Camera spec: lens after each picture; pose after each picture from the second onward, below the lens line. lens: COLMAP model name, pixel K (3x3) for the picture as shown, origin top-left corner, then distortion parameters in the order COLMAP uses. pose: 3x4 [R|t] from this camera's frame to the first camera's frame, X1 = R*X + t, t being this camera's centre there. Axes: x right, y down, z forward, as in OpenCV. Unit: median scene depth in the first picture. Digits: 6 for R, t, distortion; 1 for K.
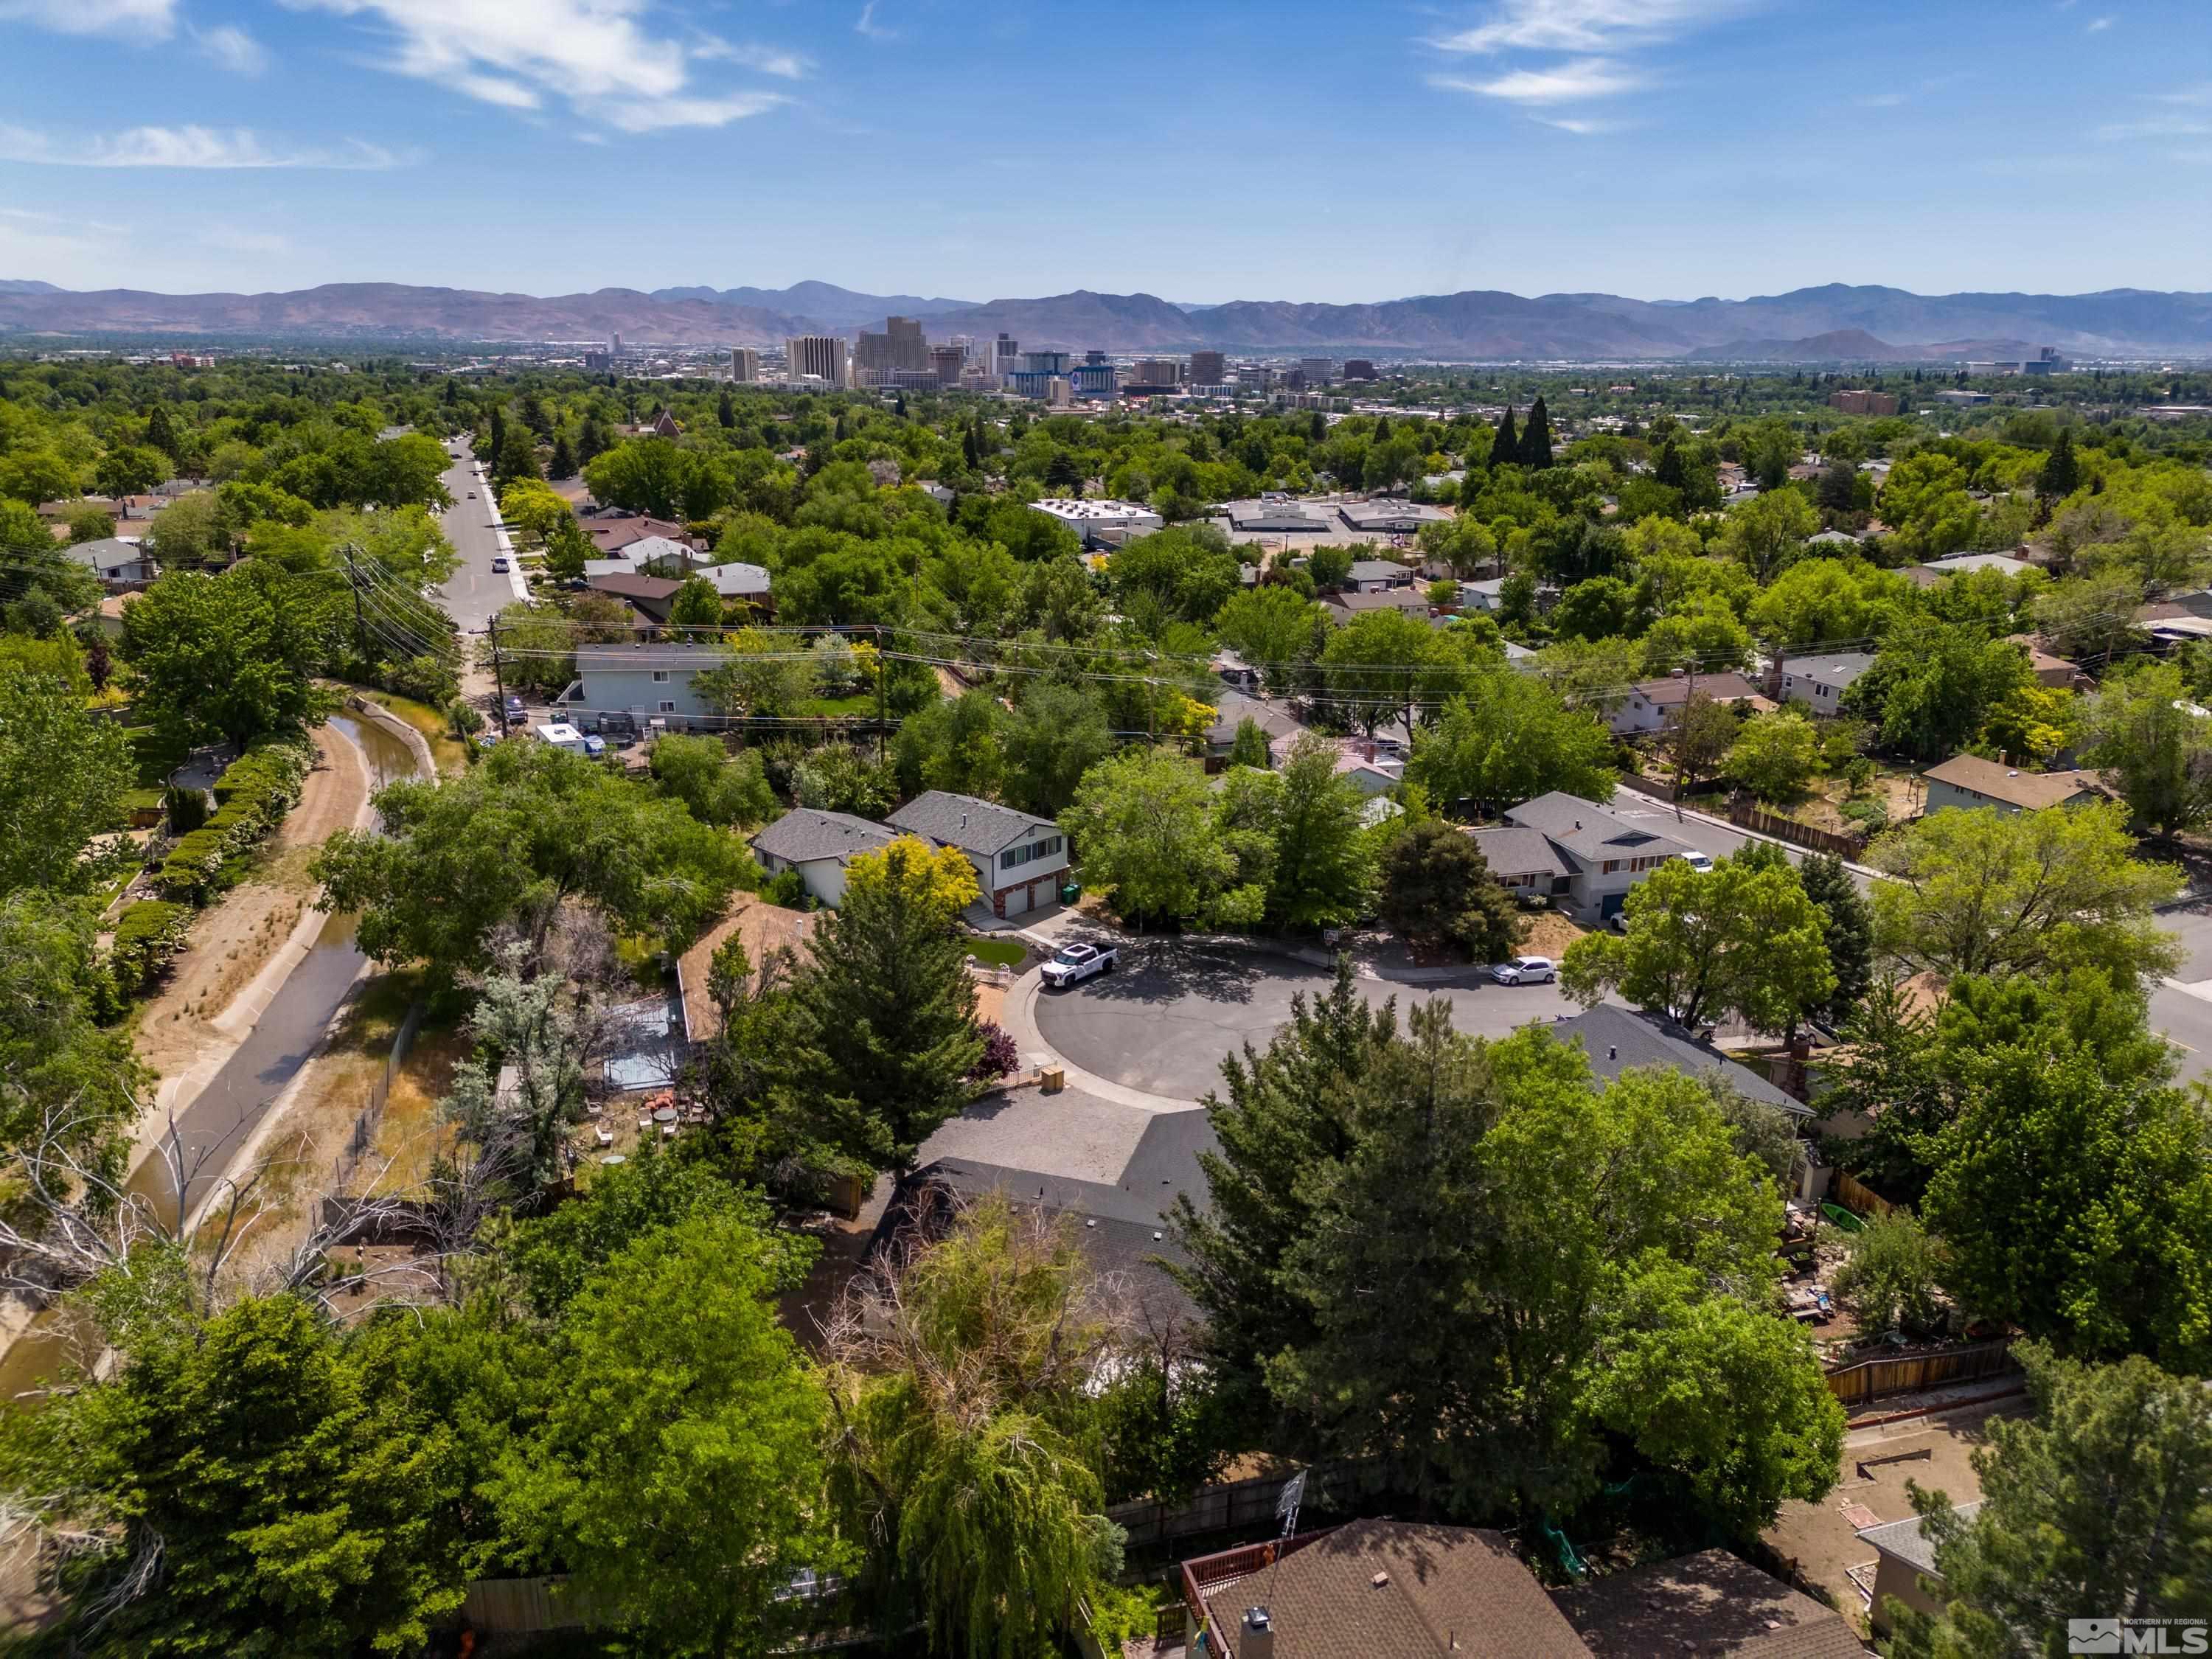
lens RADIAL K [[1542.9, 0, 1100.3], [0, 1542.9, 816.0], [0, 0, 1]] dist [0.060672, -0.060795]
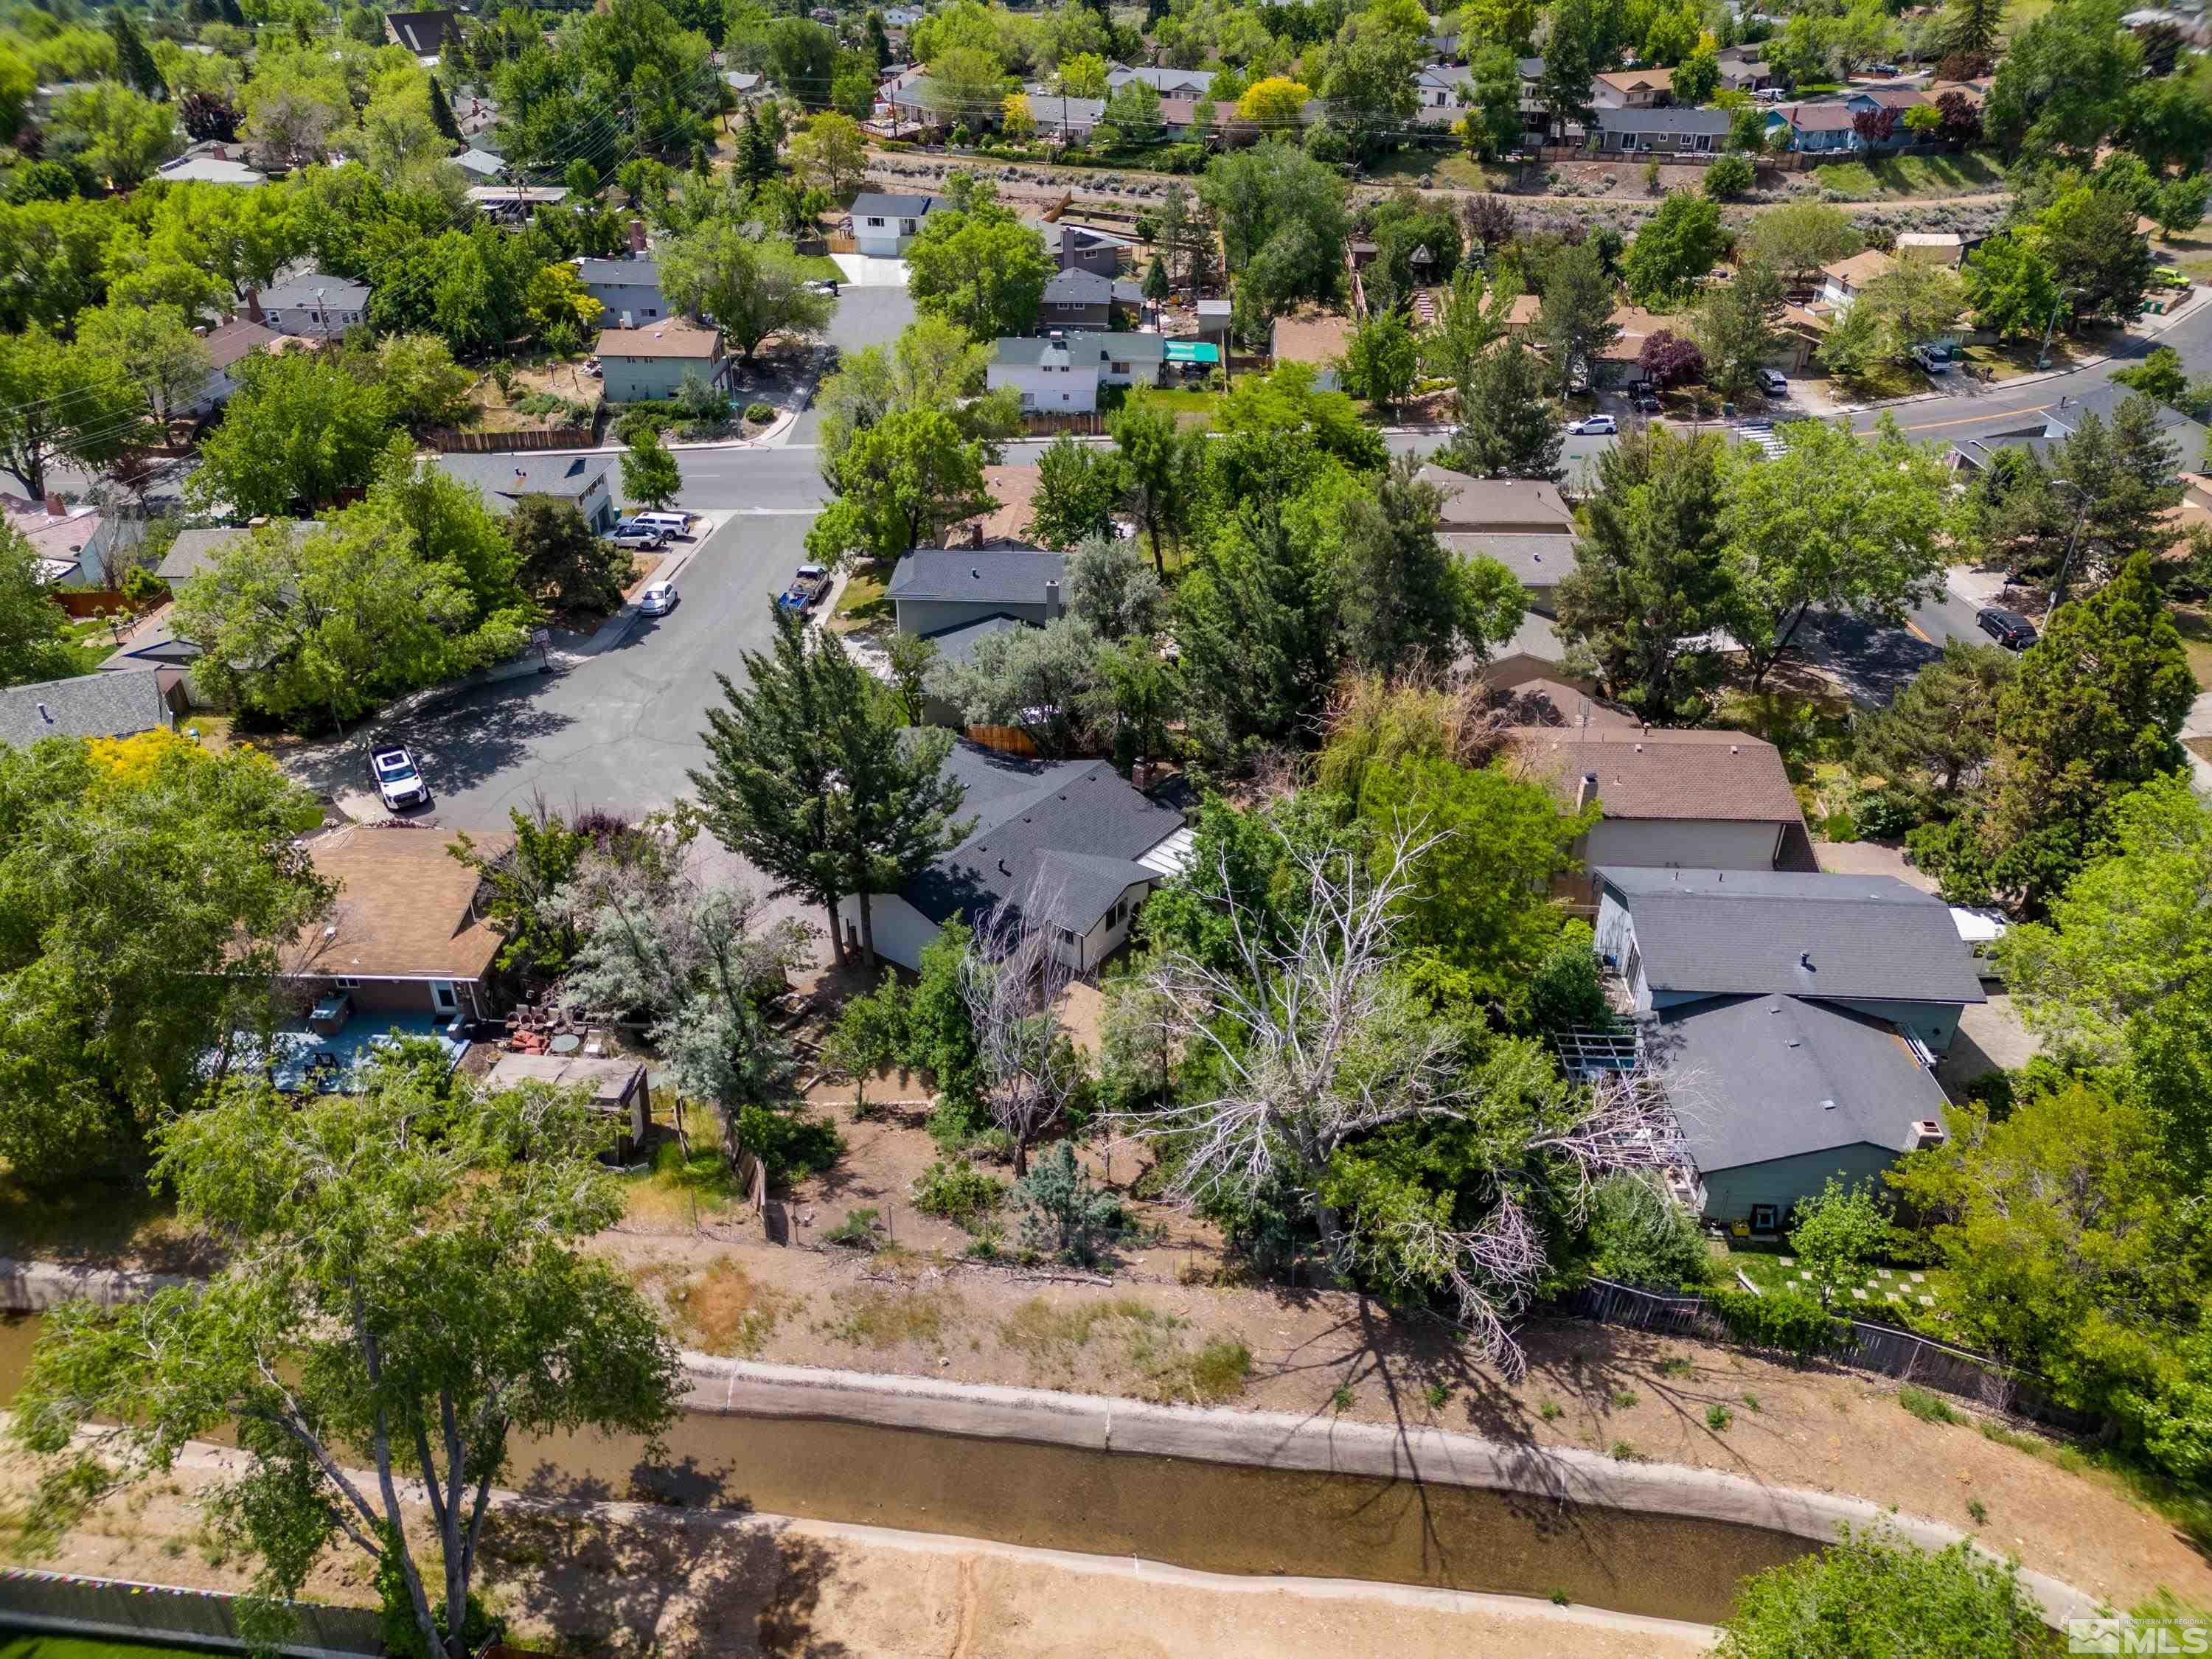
lens RADIAL K [[1540.0, 0, 1101.8], [0, 1540.0, 826.3], [0, 0, 1]] dist [0.062373, -0.059665]
pose [[0.334029, -0.488144, 0.806312, -0.152590], [0.279019, 0.868316, 0.410092, -0.031814], [-0.900318, 0.087994, 0.426245, 0.073881]]
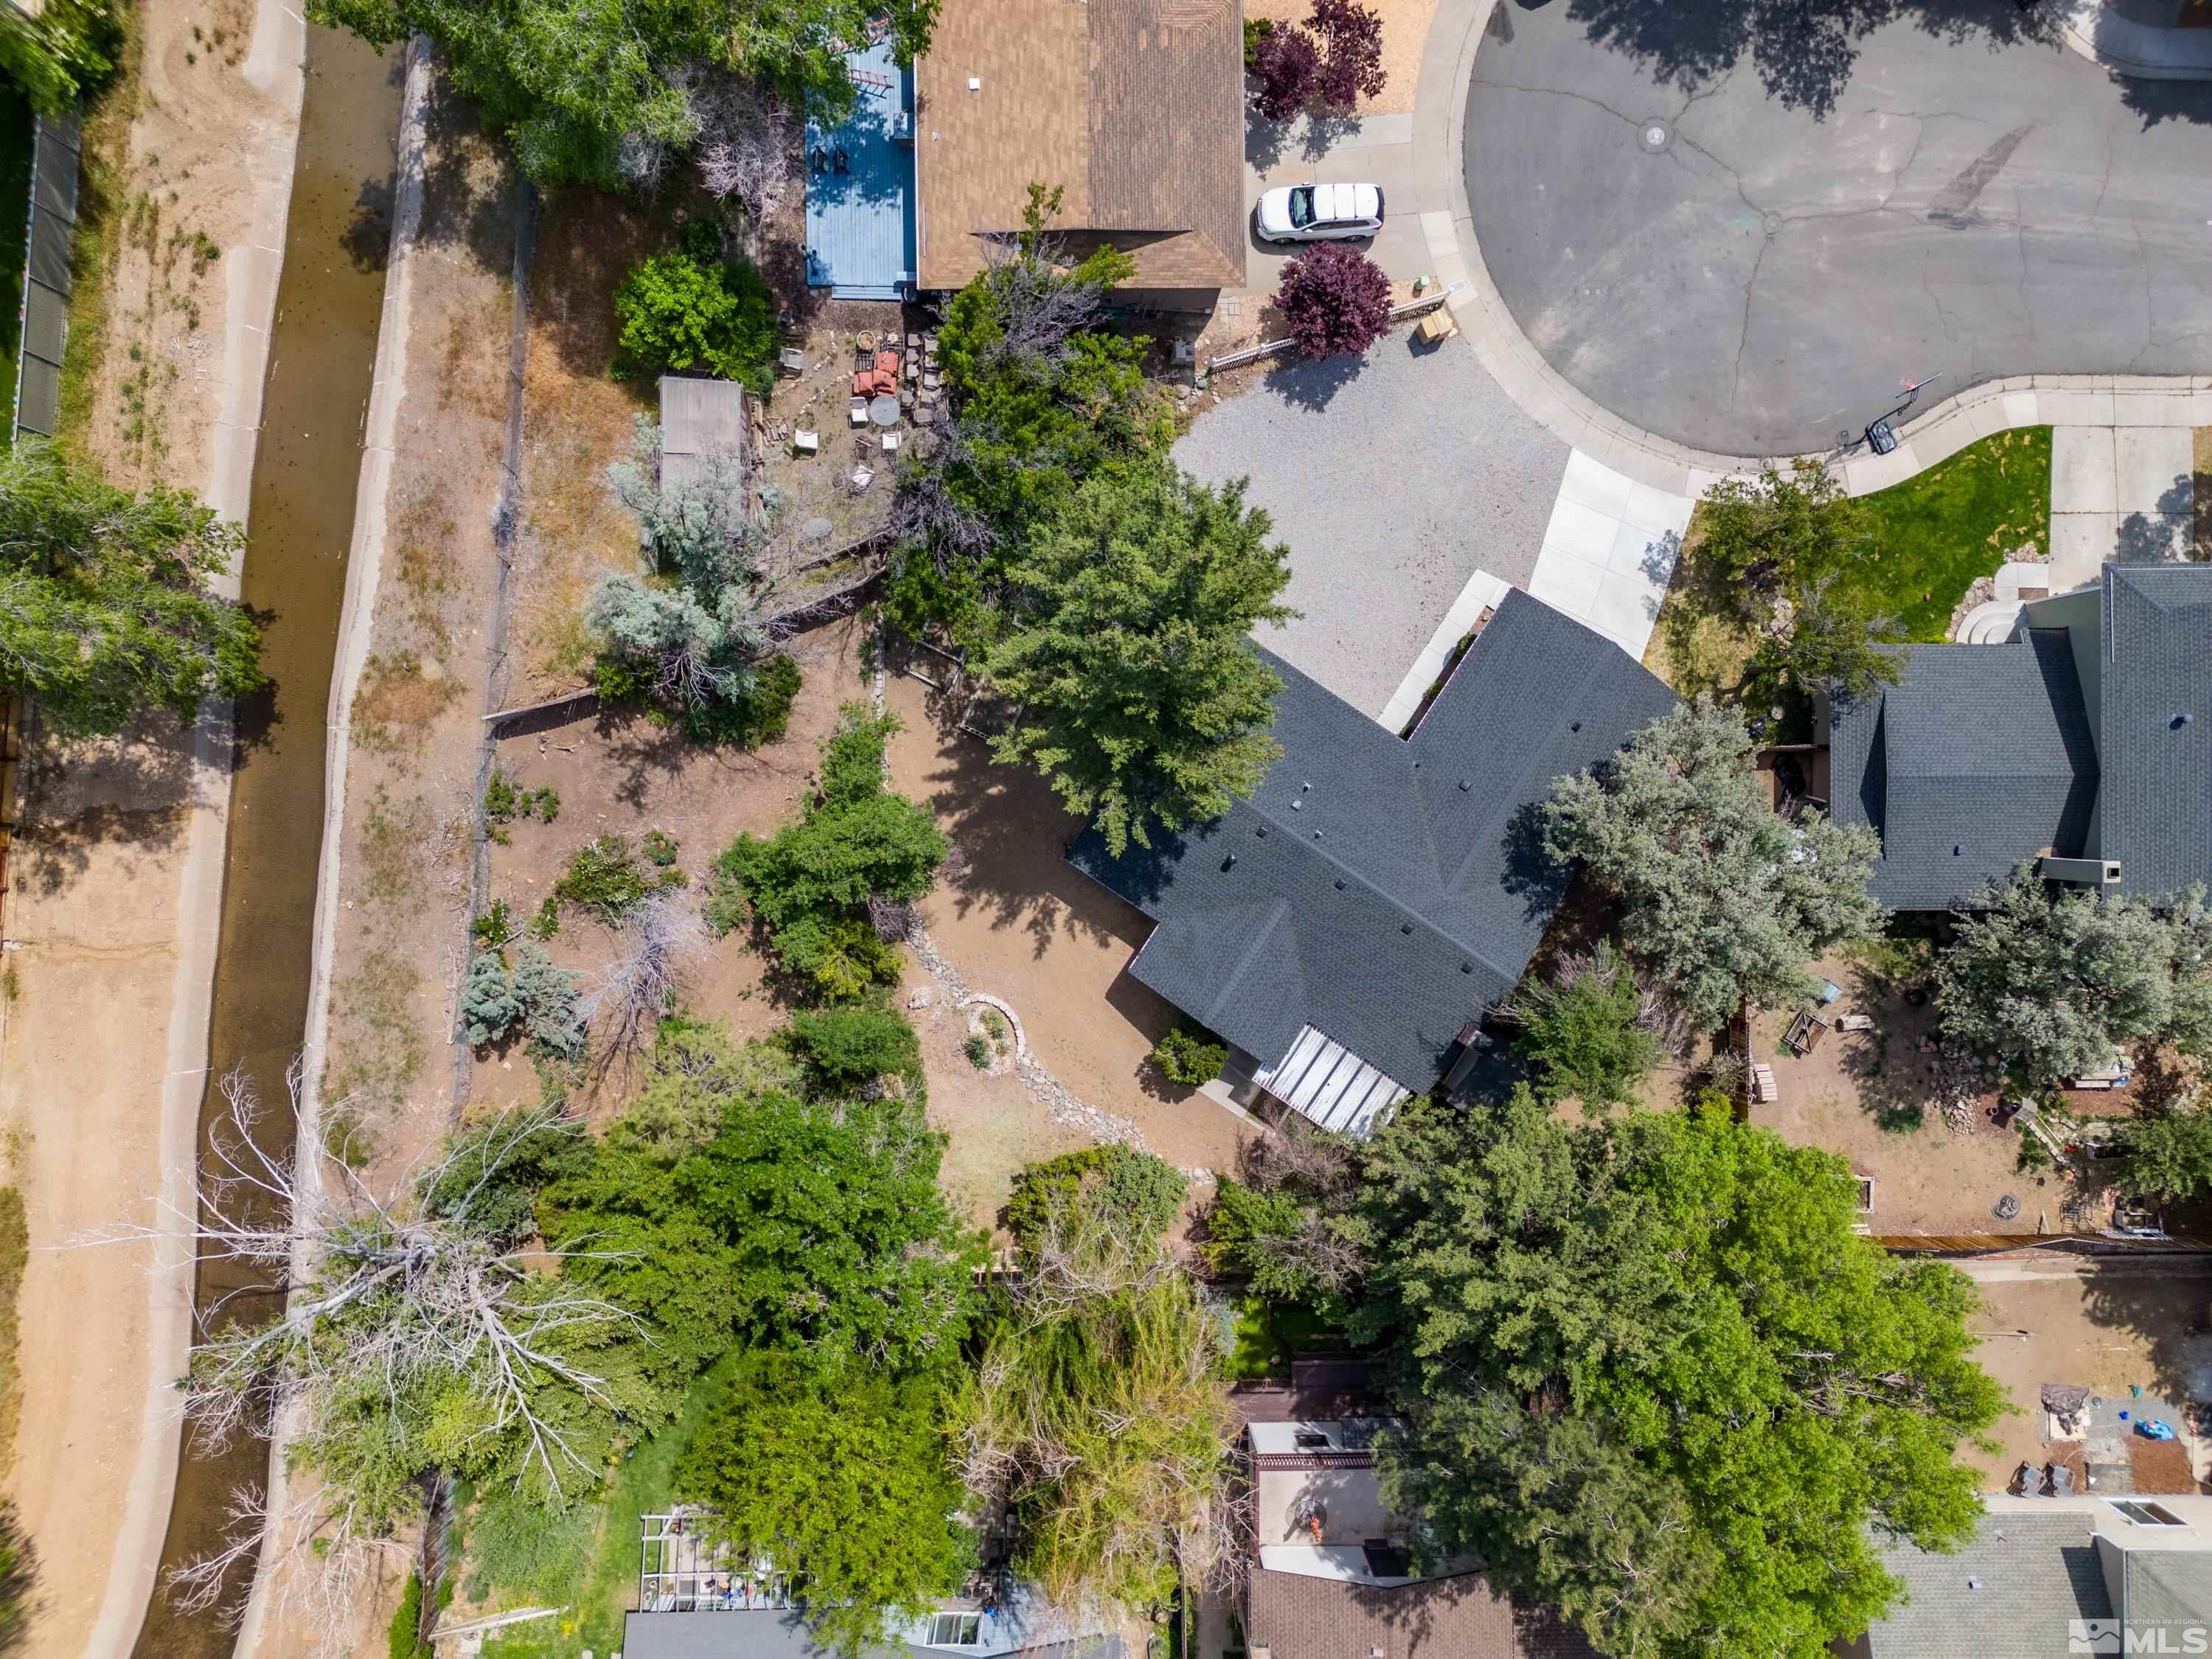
lens RADIAL K [[1540.0, 0, 1101.8], [0, 1540.0, 826.3], [0, 0, 1]] dist [0.062373, -0.059665]
pose [[0.956303, 0.292374, 0.001569, -0.024137], [-0.088304, 0.283703, 0.954838, -0.090116], [0.278724, -0.913253, 0.297123, 0.120687]]
